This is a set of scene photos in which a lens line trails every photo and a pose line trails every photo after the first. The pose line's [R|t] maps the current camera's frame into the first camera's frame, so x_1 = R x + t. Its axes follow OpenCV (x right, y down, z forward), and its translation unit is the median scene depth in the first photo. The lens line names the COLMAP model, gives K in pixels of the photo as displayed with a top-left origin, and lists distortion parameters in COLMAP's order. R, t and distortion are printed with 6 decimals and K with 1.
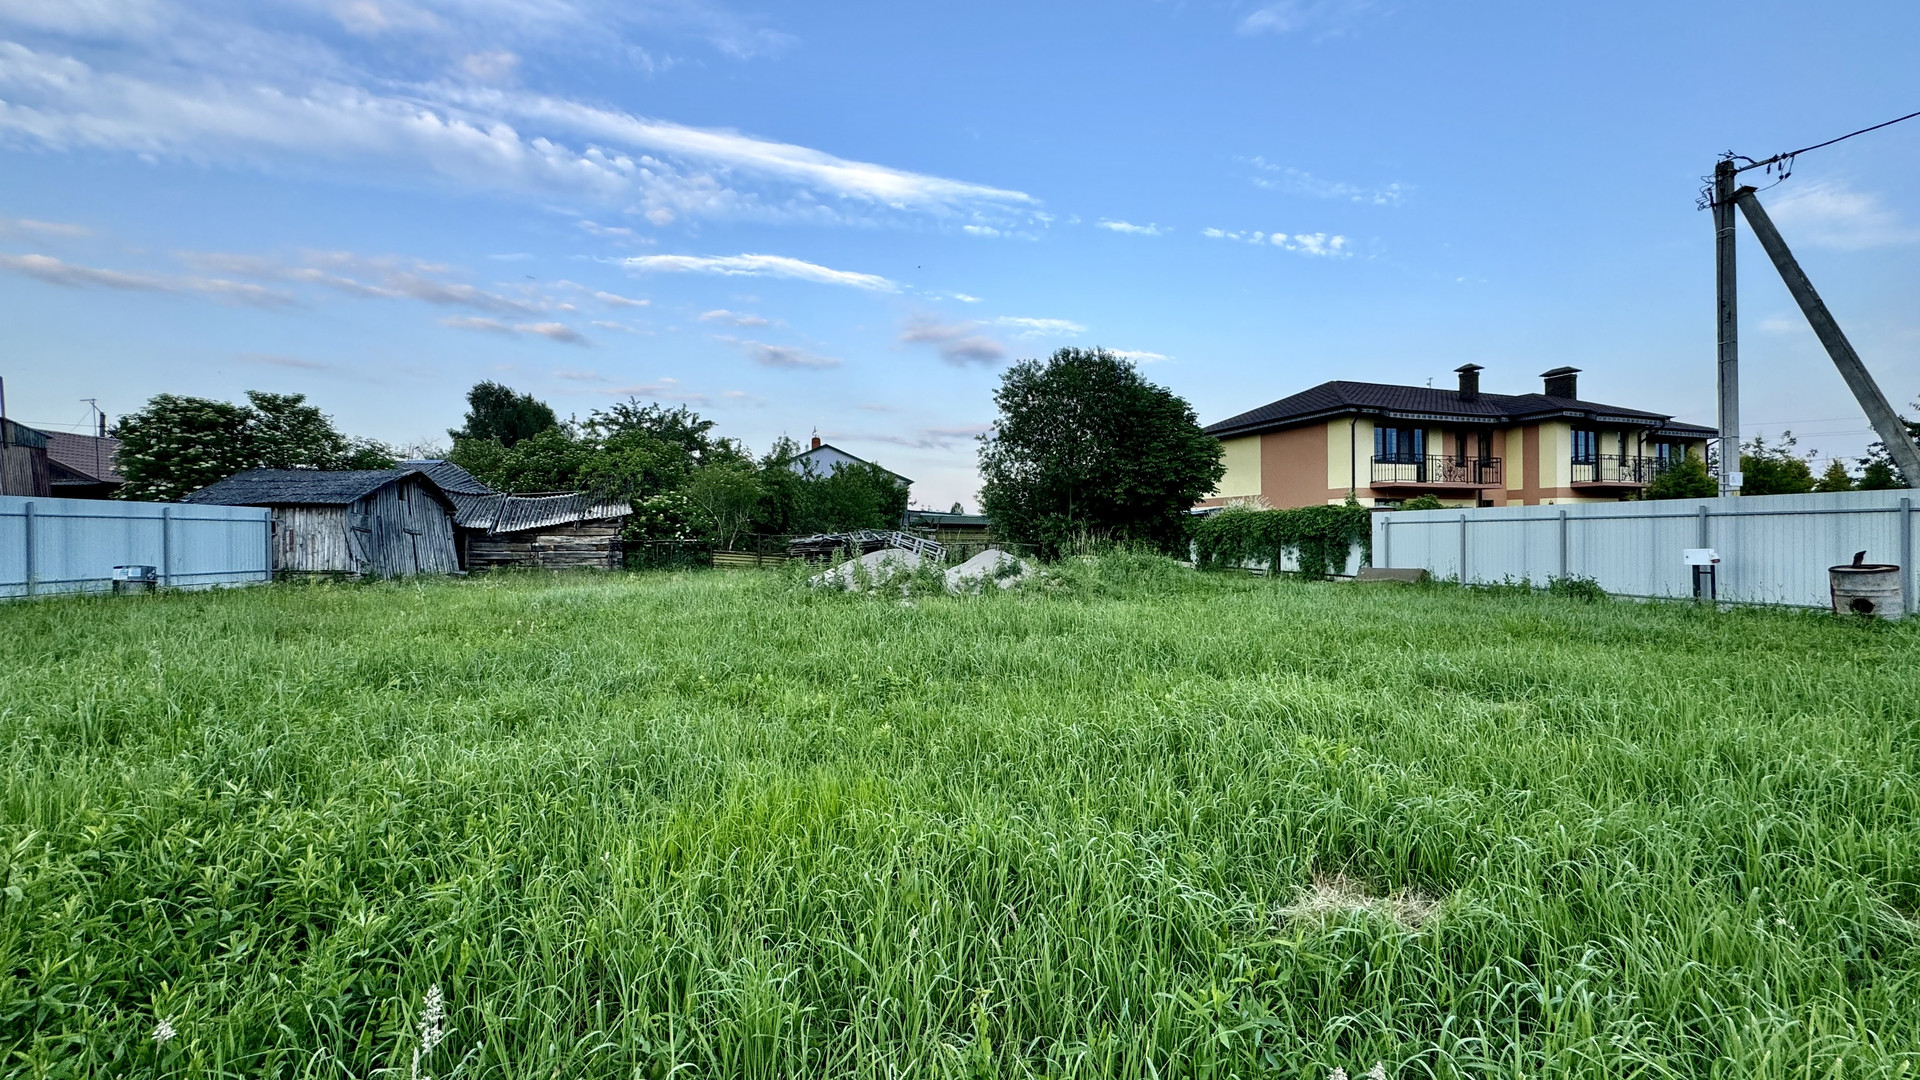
lens RADIAL K [[761.8, 0, 959.8], [0, 761.8, 534.1], [0, 0, 1]] dist [-0.002679, 0.000652]
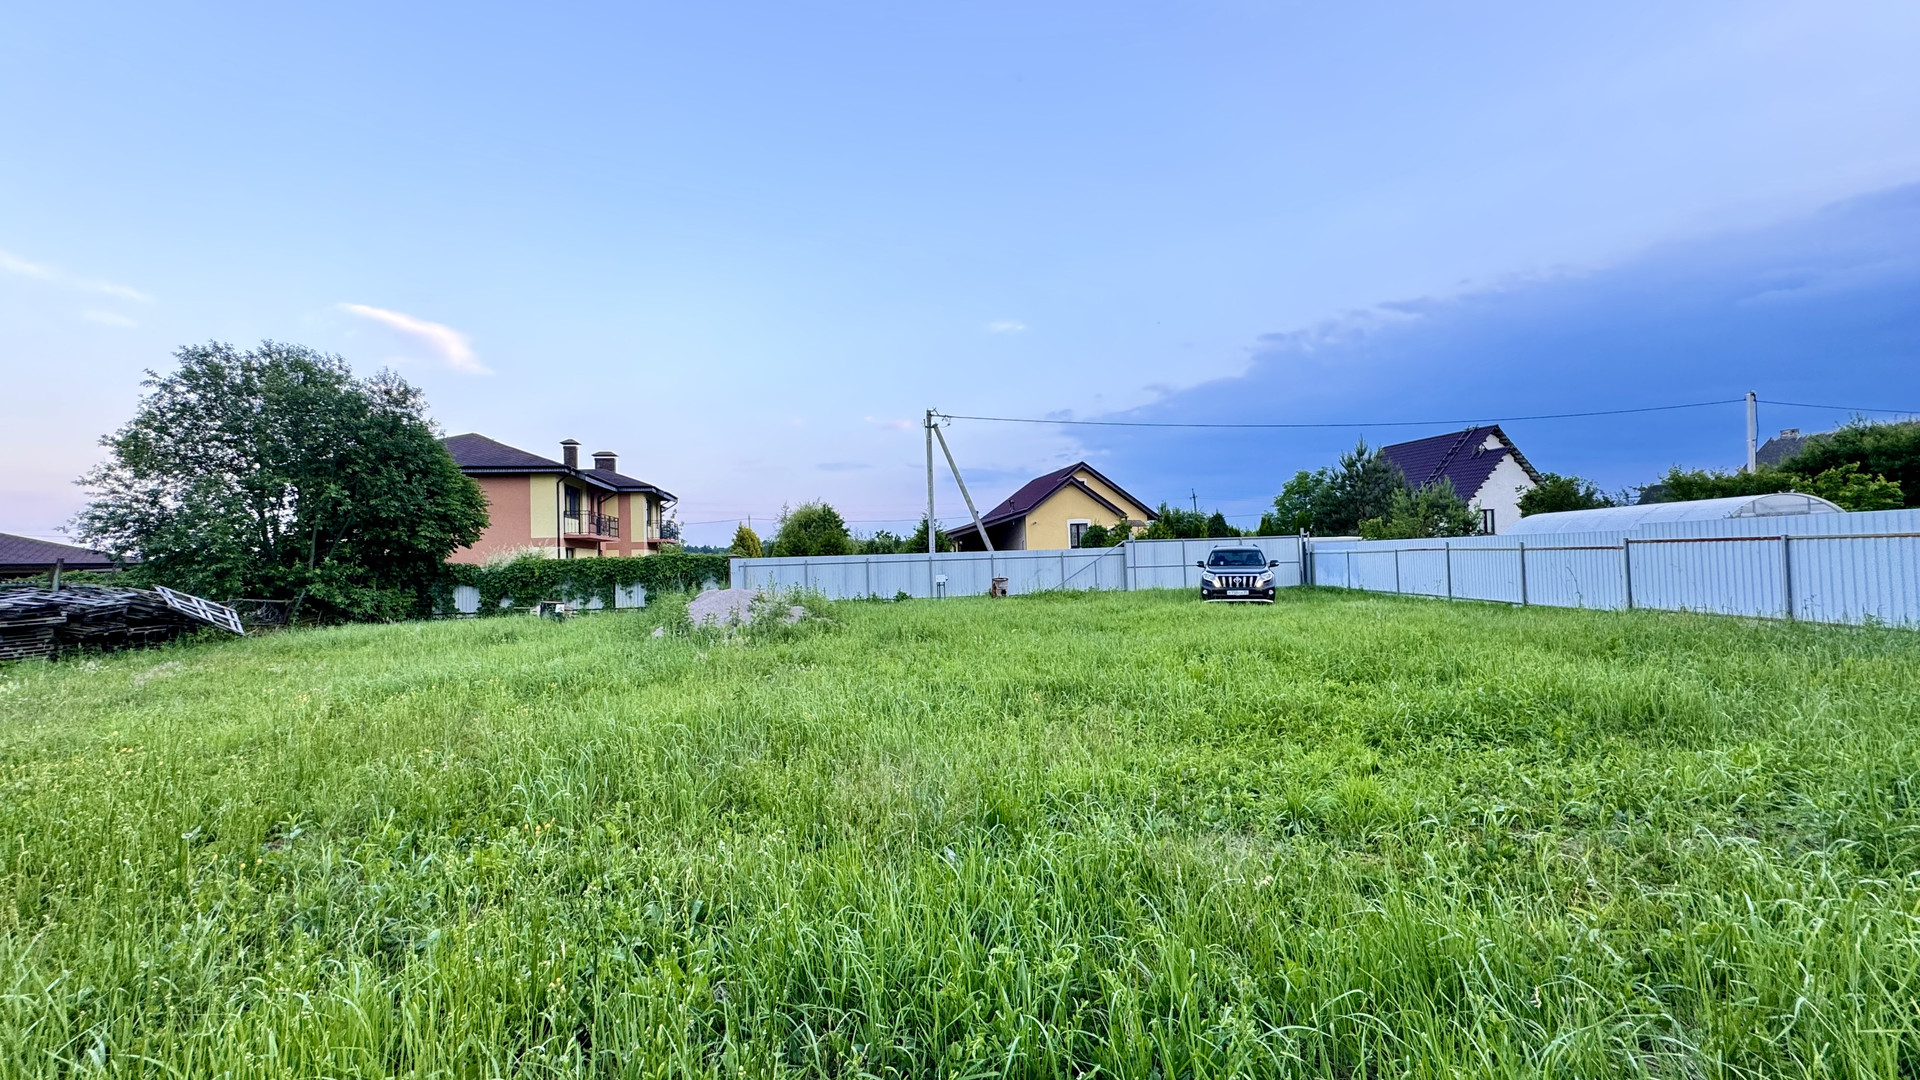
lens RADIAL K [[765.4, 0, 960.0], [0, 765.4, 540.0], [0, 0, 1]] dist [-0.000683, -0.000333]
pose [[0.154817, 0.029034, 0.987516, -0.710820], [0.026958, 0.999072, -0.033600, -0.003355], [-0.987575, 0.031824, 0.153890, 0.305059]]
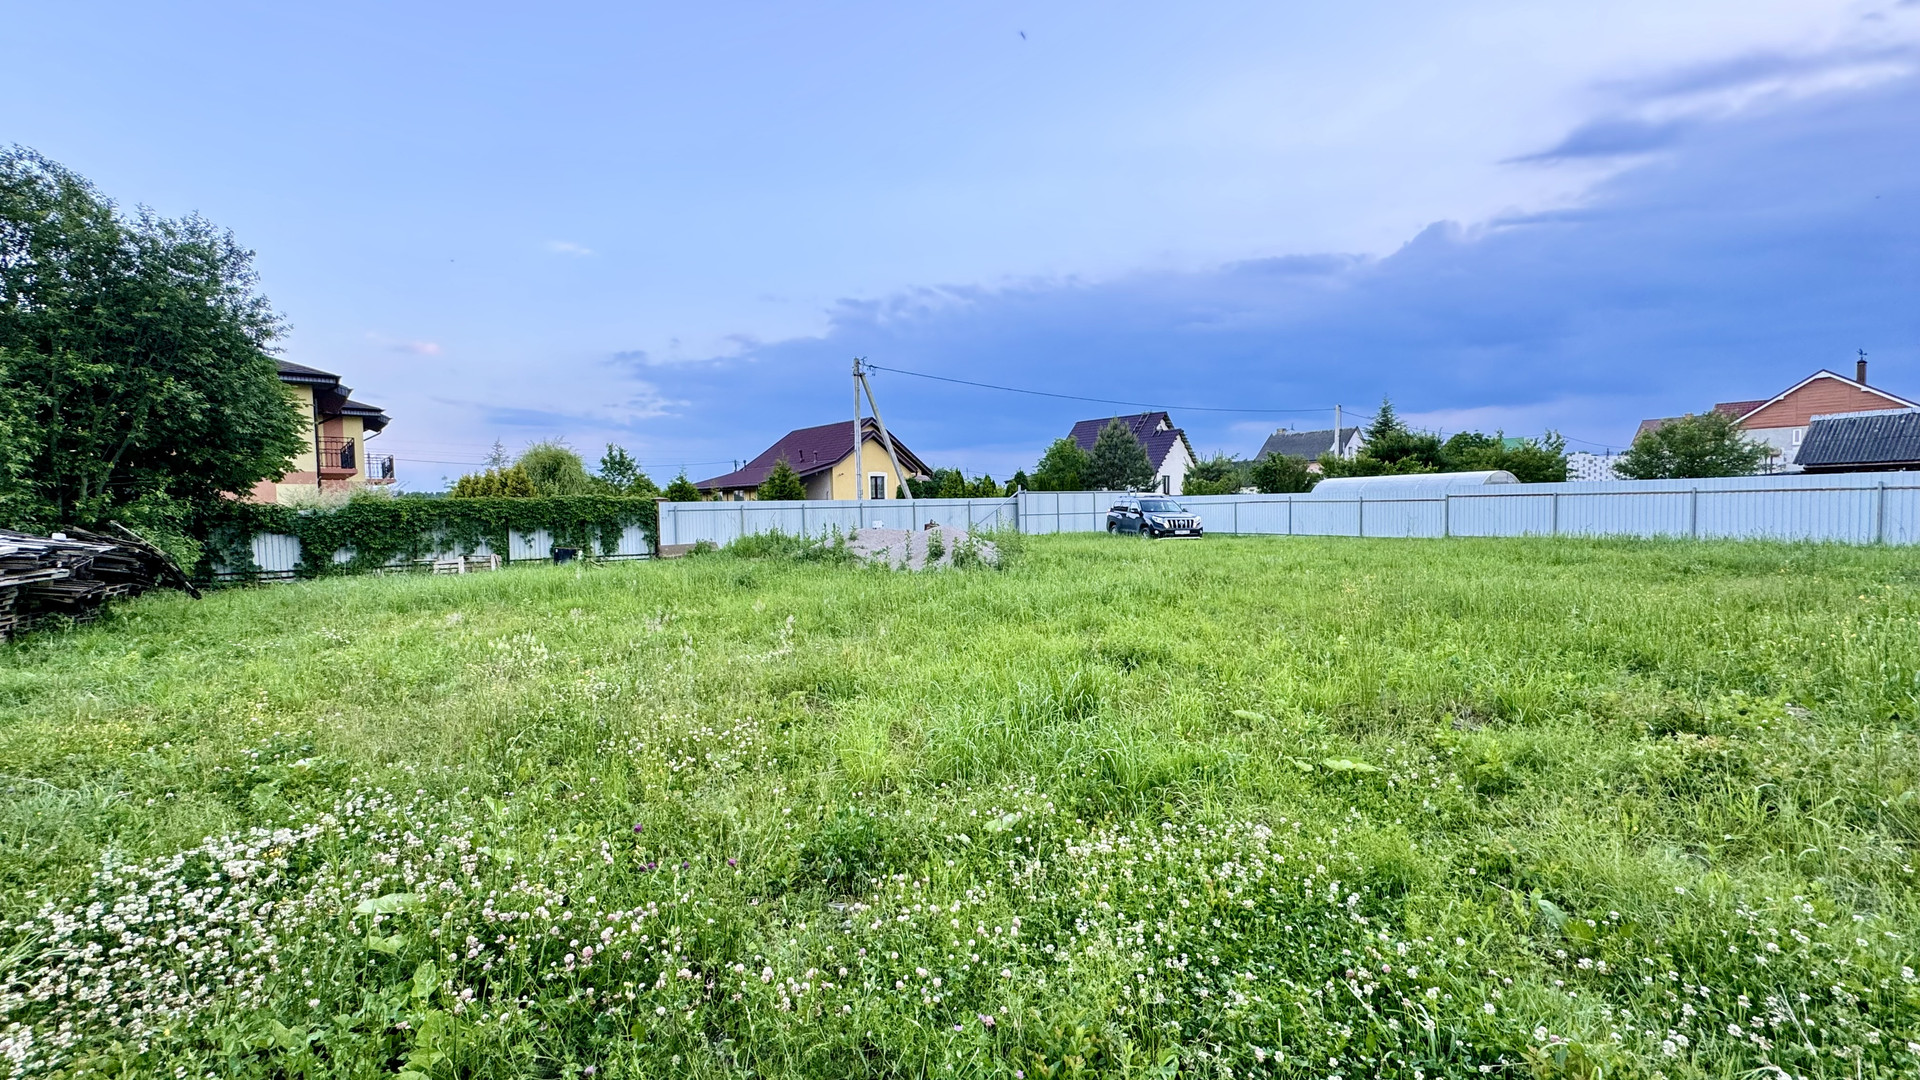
lens RADIAL K [[775.1, 0, 963.8], [0, 775.1, 535.7], [0, 0, 1]] dist [-0.000874, -0.000252]
pose [[-0.359419, -0.019645, 0.932969, -0.755802], [0.021821, 0.999328, 0.029449, 0.000406], [-0.932921, 0.030943, -0.358749, 0.861423]]
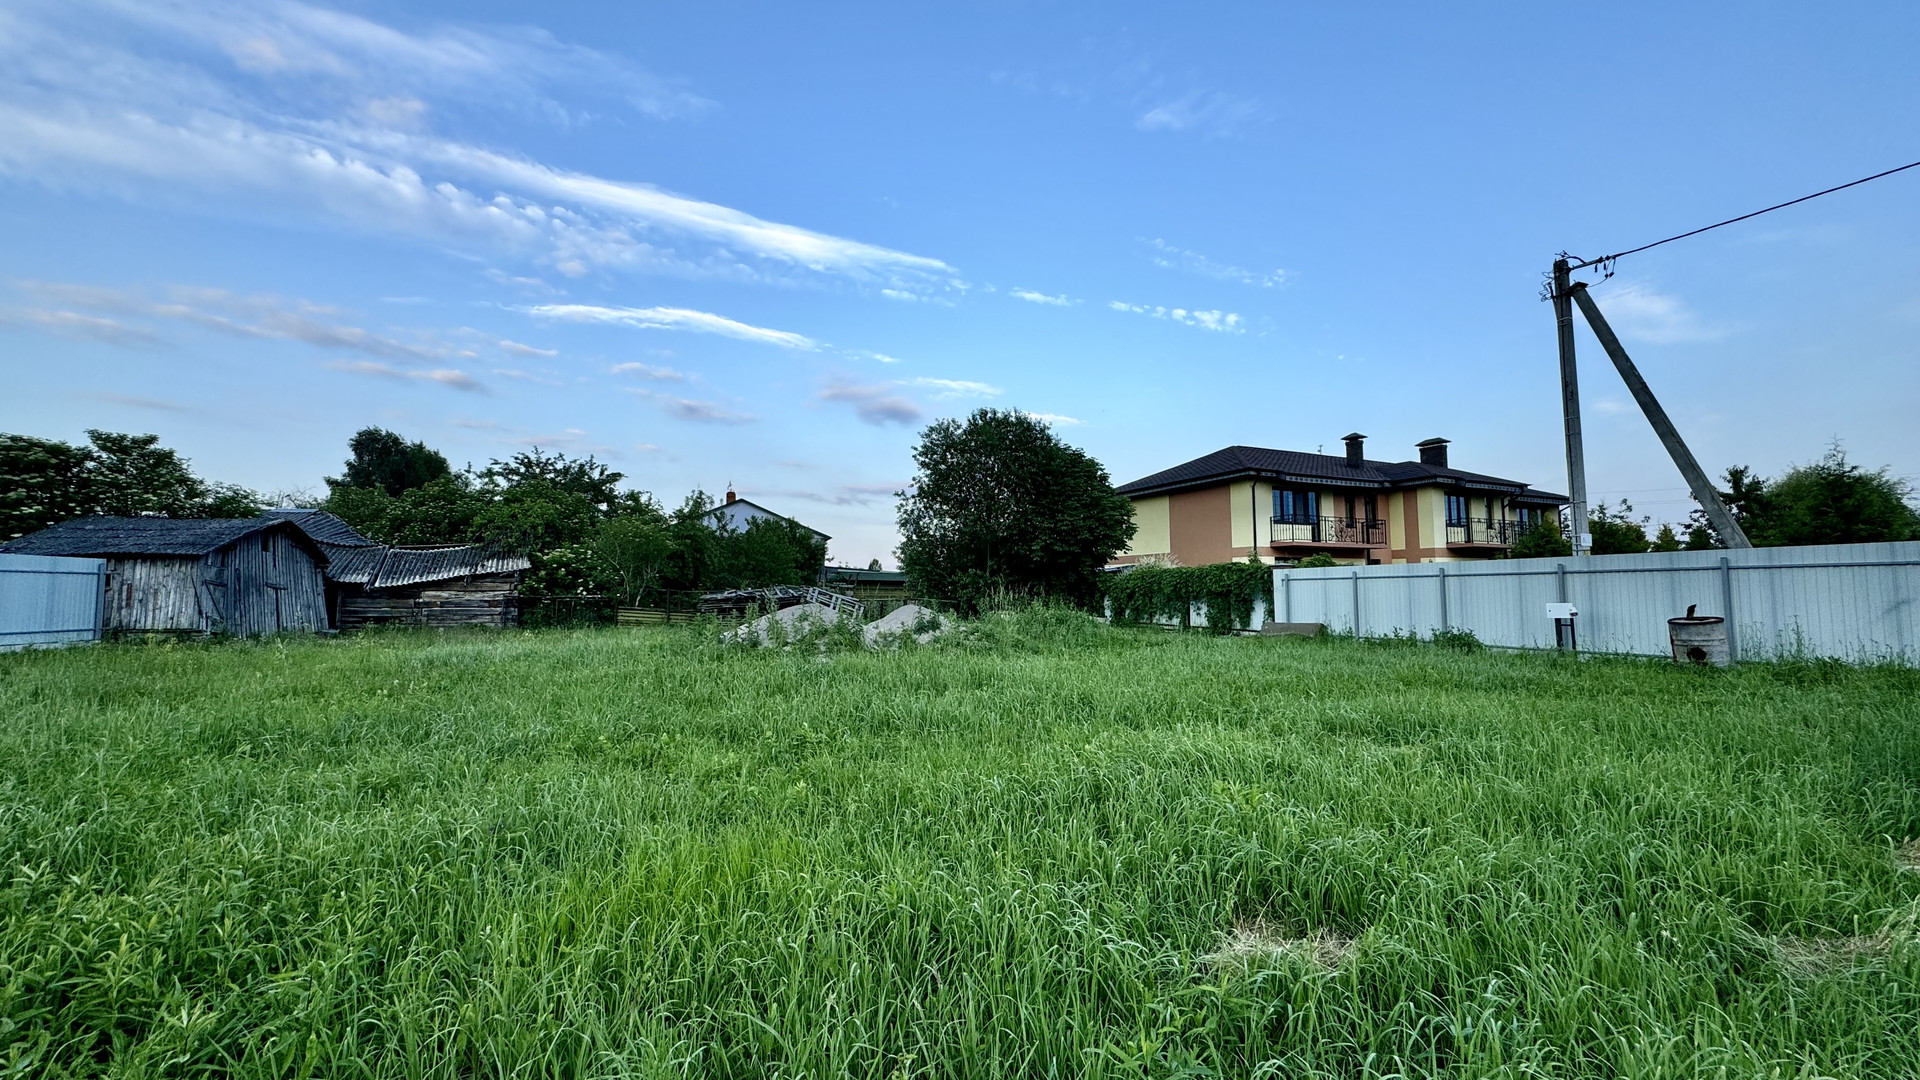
lens RADIAL K [[761.8, 0, 959.8], [0, 761.8, 534.1], [0, 0, 1]] dist [-0.002679, 0.000652]
pose [[0.994227, 0.009497, 0.106876, -0.000863], [-0.001414, 0.997149, -0.075447, 0.002346], [-0.107288, 0.074860, 0.991406, 0.000966]]
